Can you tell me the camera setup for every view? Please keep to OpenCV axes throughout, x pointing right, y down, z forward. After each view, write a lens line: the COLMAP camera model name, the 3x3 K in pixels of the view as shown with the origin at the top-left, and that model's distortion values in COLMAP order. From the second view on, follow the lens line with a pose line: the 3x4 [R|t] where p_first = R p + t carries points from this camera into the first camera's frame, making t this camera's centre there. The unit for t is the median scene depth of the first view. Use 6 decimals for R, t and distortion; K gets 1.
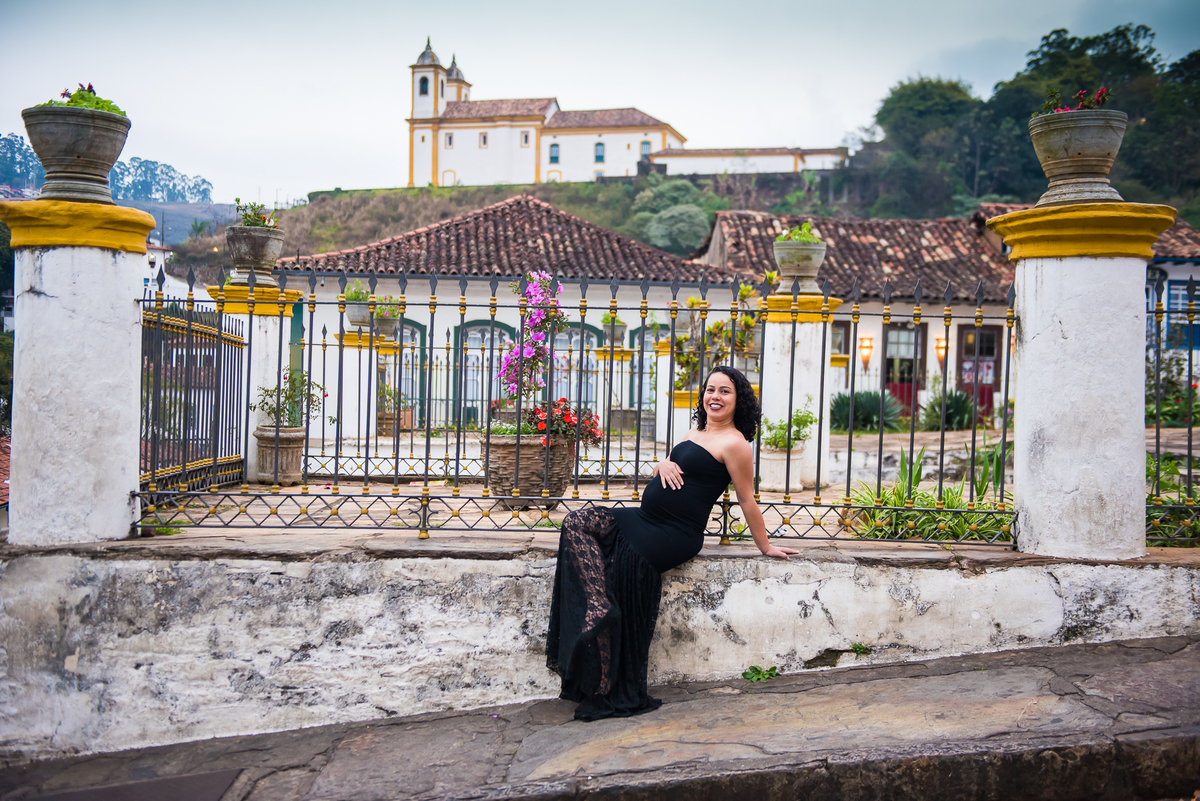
lens RADIAL K [[1429.8, 0, 598.1], [0, 1429.8, 395.1], [0, 0, 1]] dist [0.098324, 0.000000]
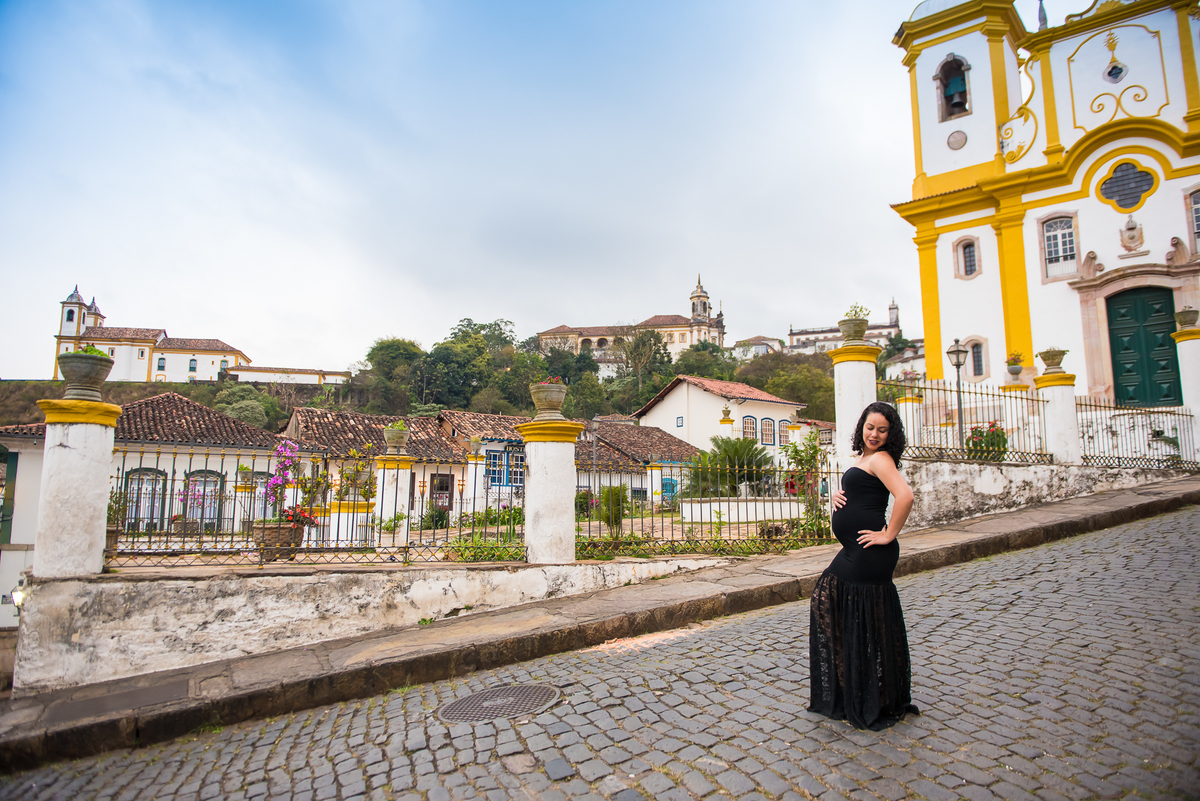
lens RADIAL K [[857.1, 0, 600.1], [0, 857.1, 398.2], [0, 0, 1]] dist [-0.040964, -0.004599]
pose [[0.888177, 0.047932, 0.456995, -0.267988], [0.016515, 0.990572, -0.135994, 0.032236], [-0.459205, 0.128334, 0.879011, -0.344477]]
